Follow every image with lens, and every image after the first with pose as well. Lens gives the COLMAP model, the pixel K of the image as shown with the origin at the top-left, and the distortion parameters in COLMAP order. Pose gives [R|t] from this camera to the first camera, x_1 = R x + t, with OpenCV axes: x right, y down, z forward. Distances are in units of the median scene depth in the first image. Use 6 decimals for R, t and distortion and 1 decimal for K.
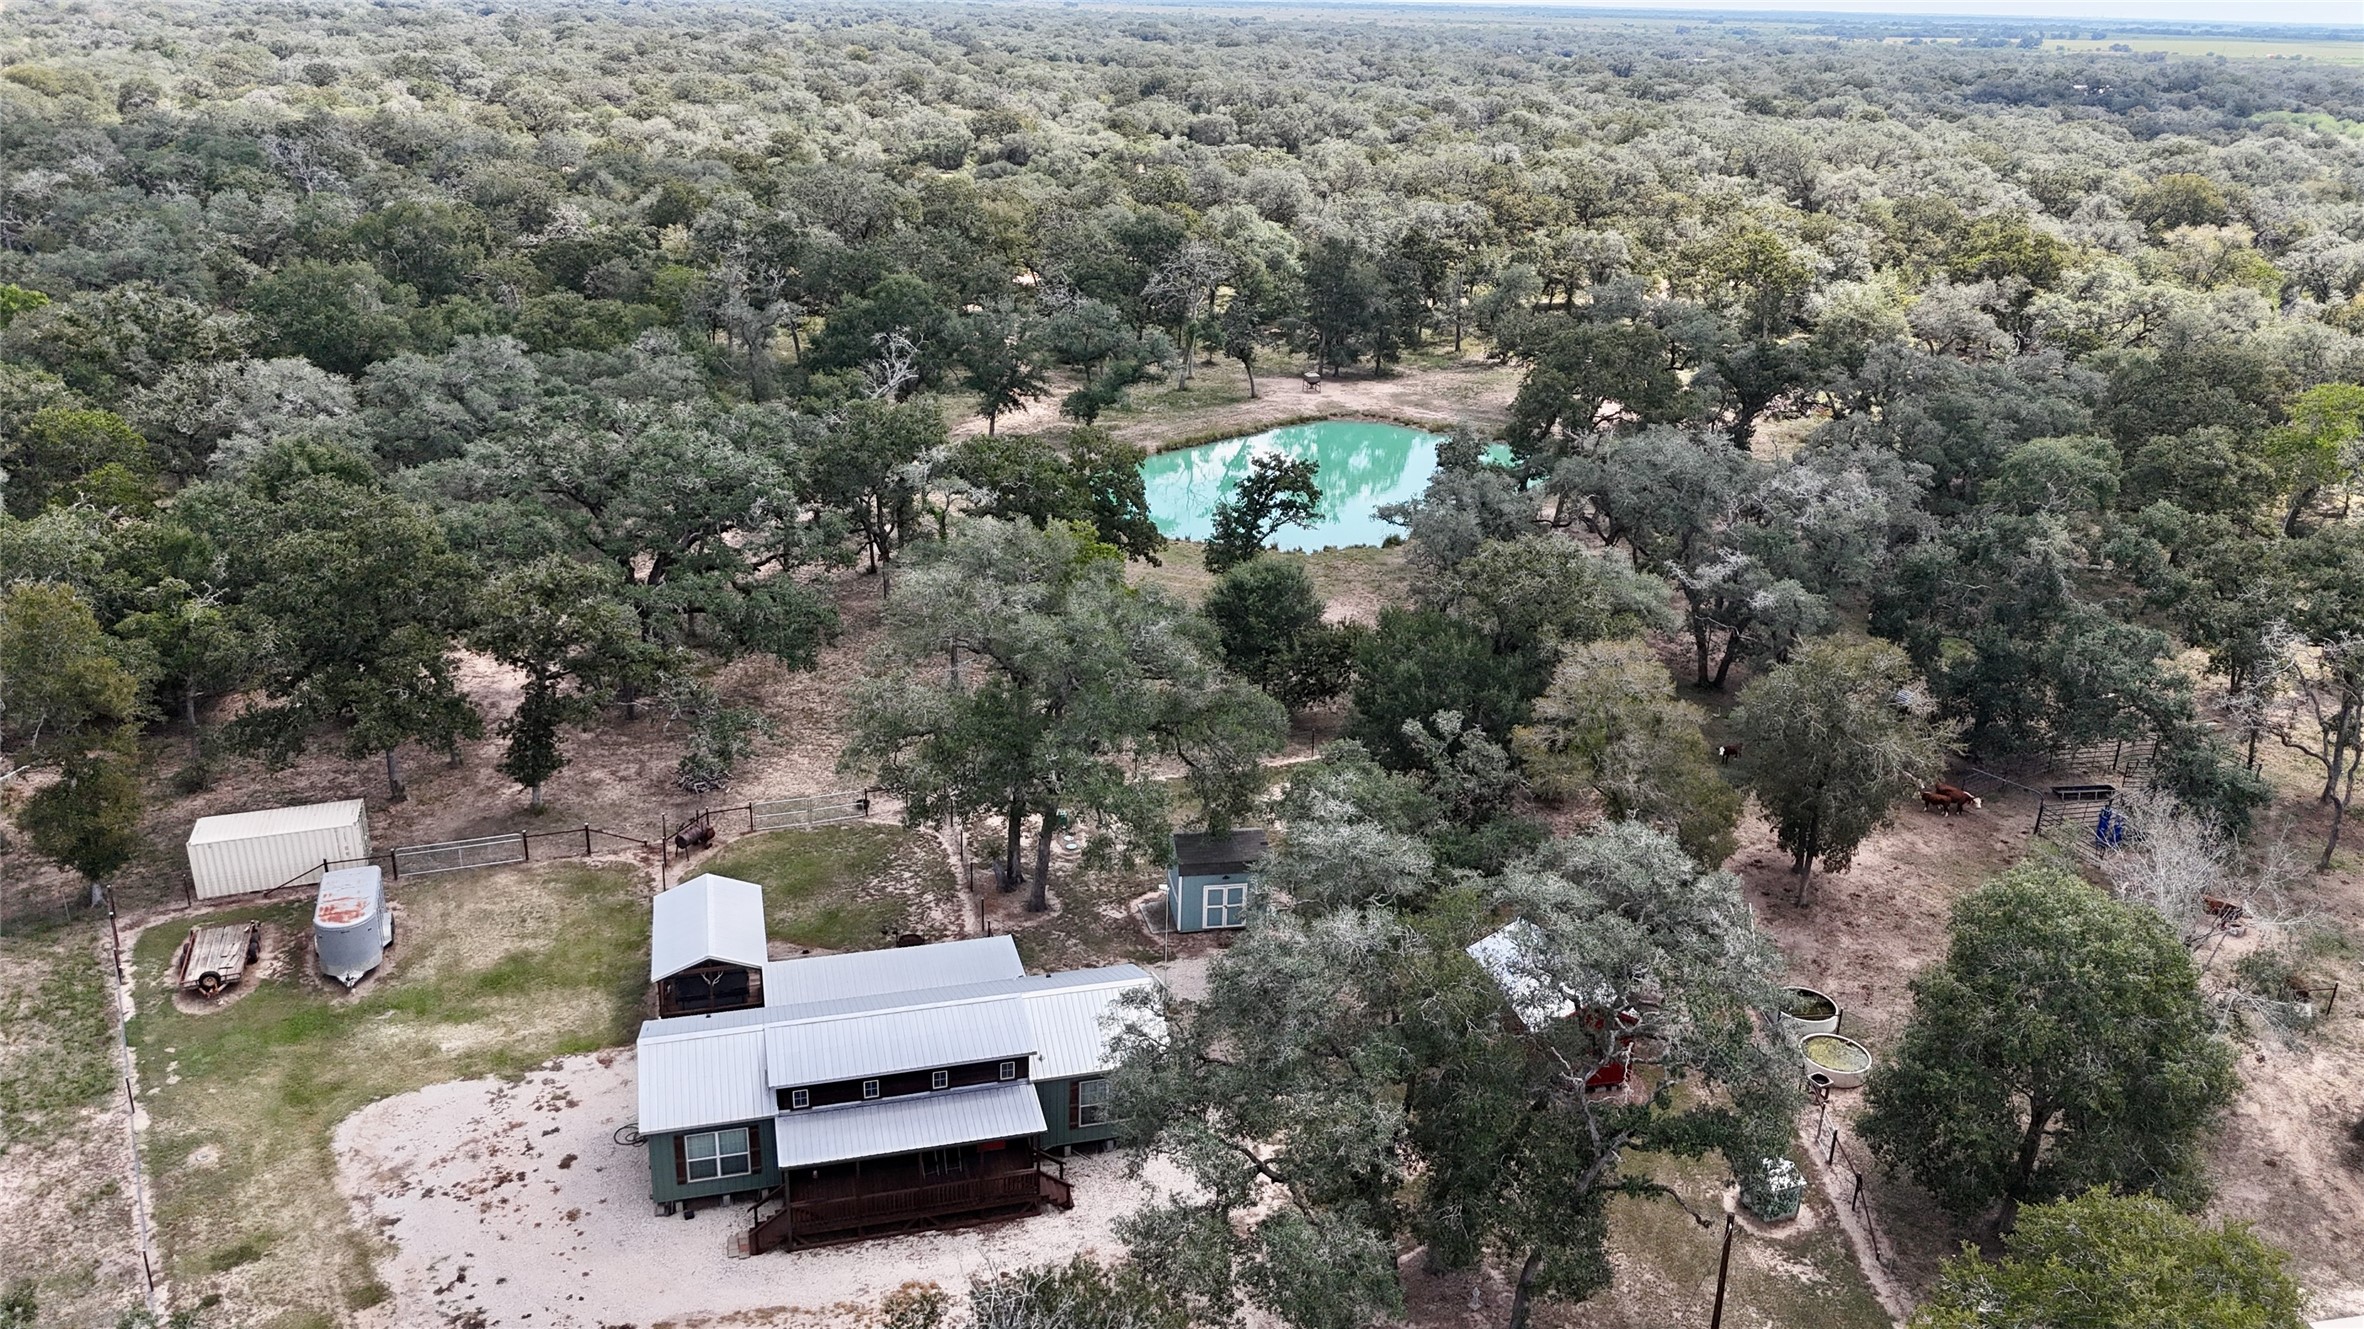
lens RADIAL K [[1743.8, 0, 1182.0], [0, 1743.8, 664.5], [0, 0, 1]] dist [0.061181, -0.046042]
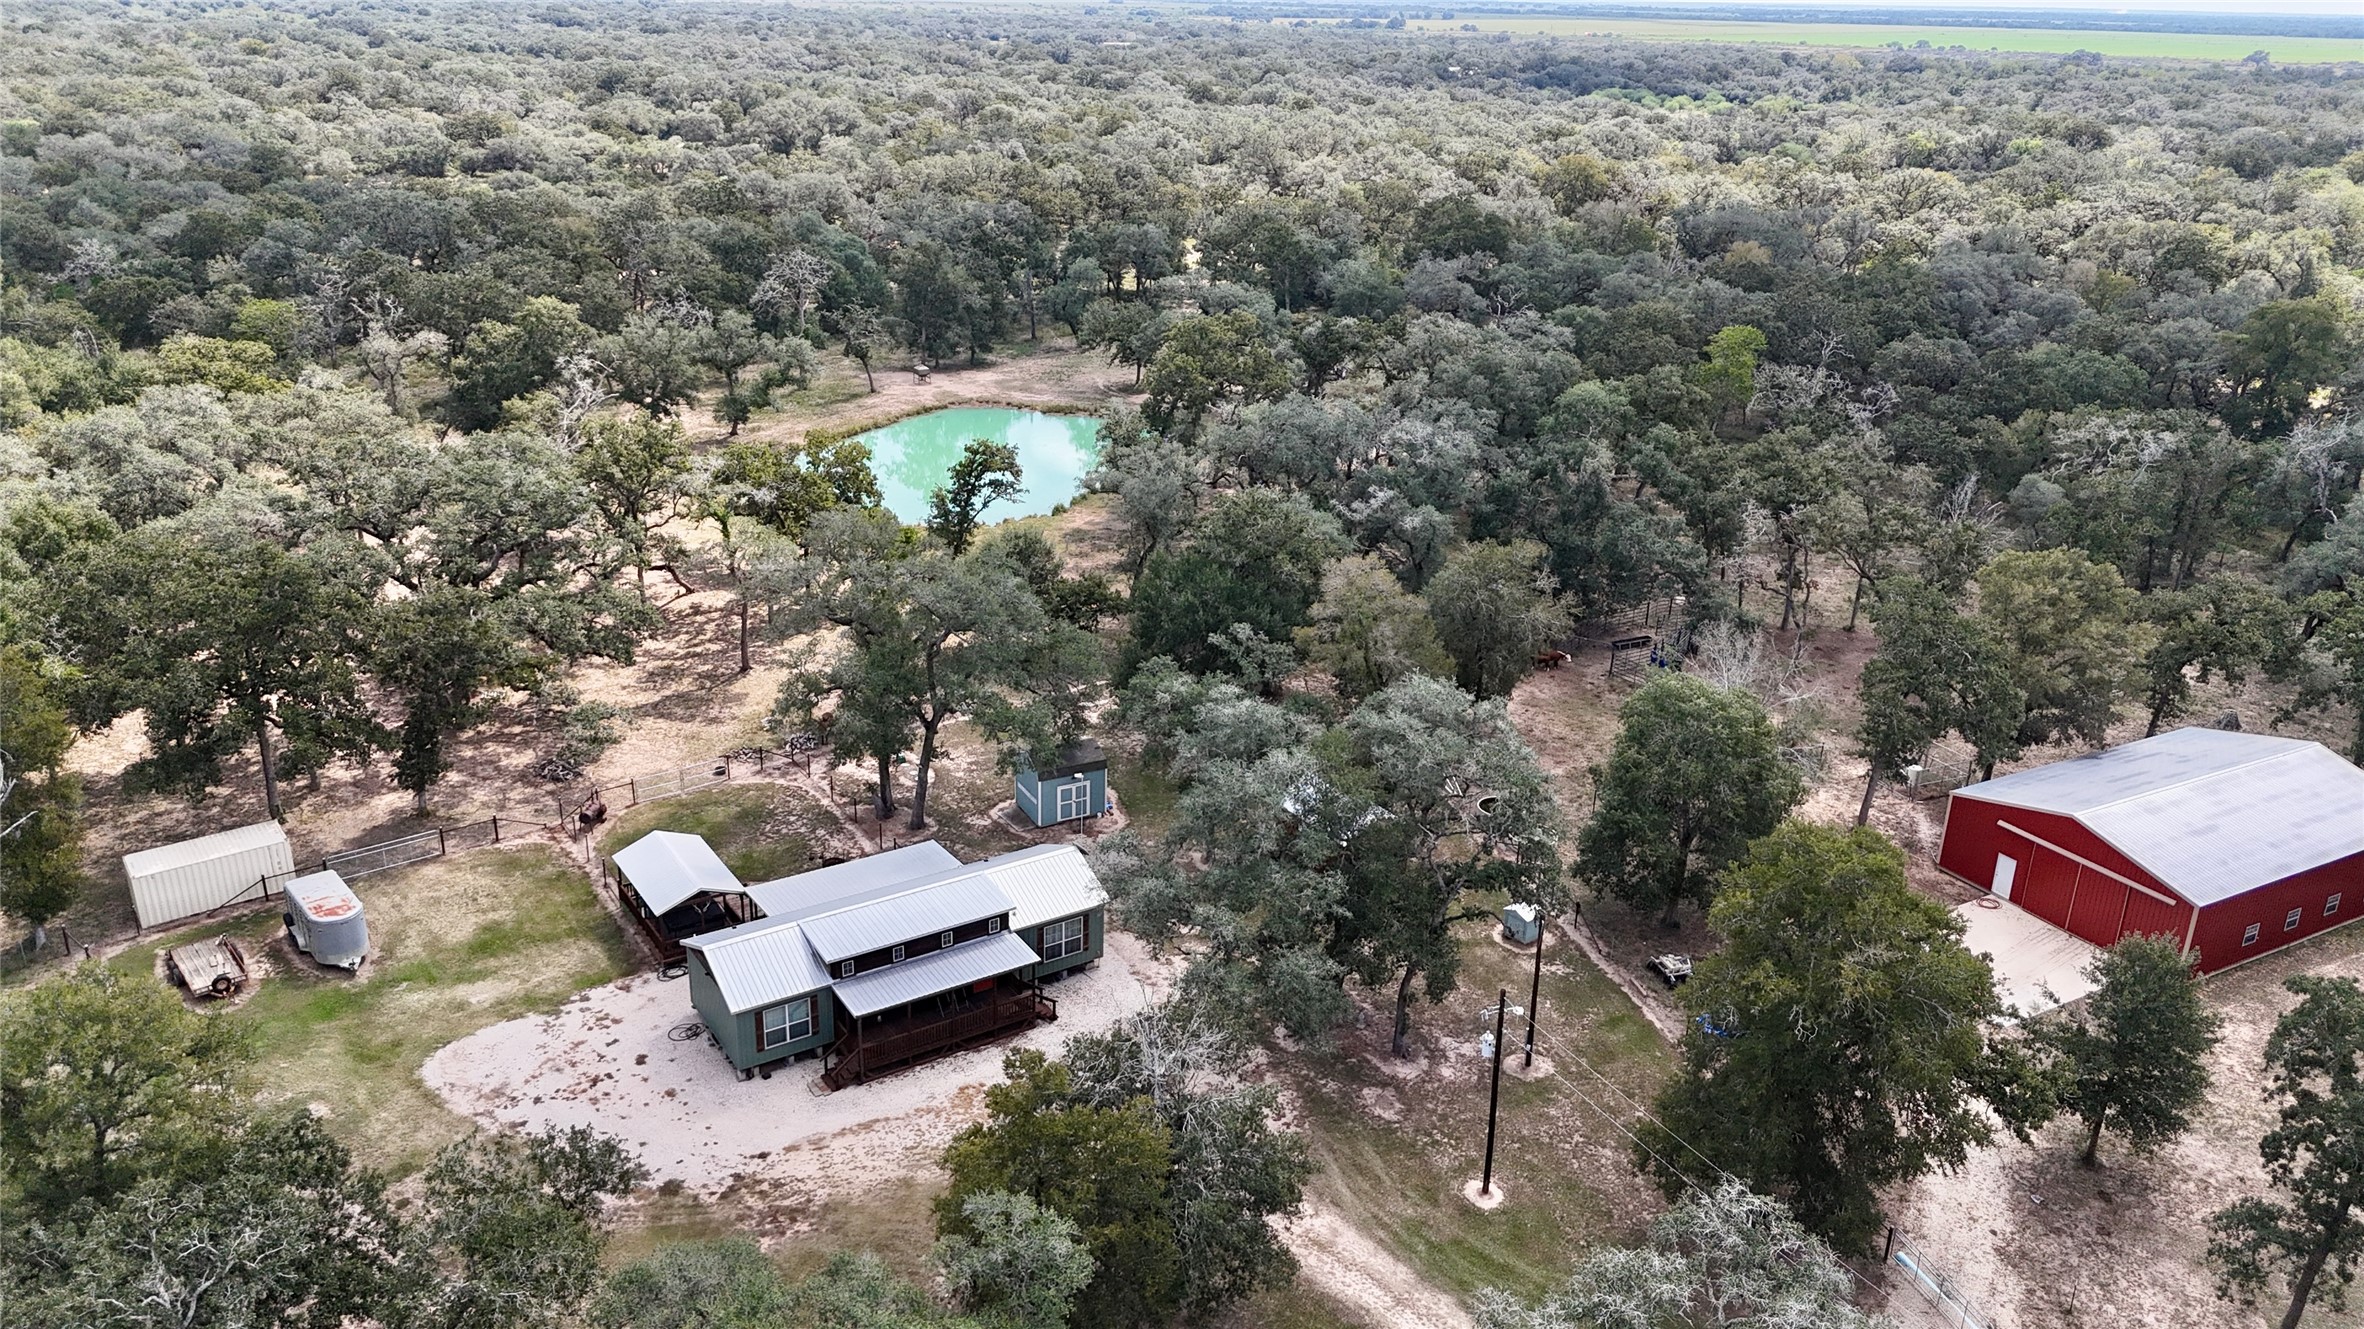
lens RADIAL K [[1743.8, 0, 1182.0], [0, 1743.8, 664.5], [0, 0, 1]] dist [0.061181, -0.046042]
pose [[0.950428, -0.116617, 0.288249, -0.201138], [0.113317, 0.993159, 0.028169, 0.011600], [-0.289562, 0.005891, 0.957141, -0.179418]]
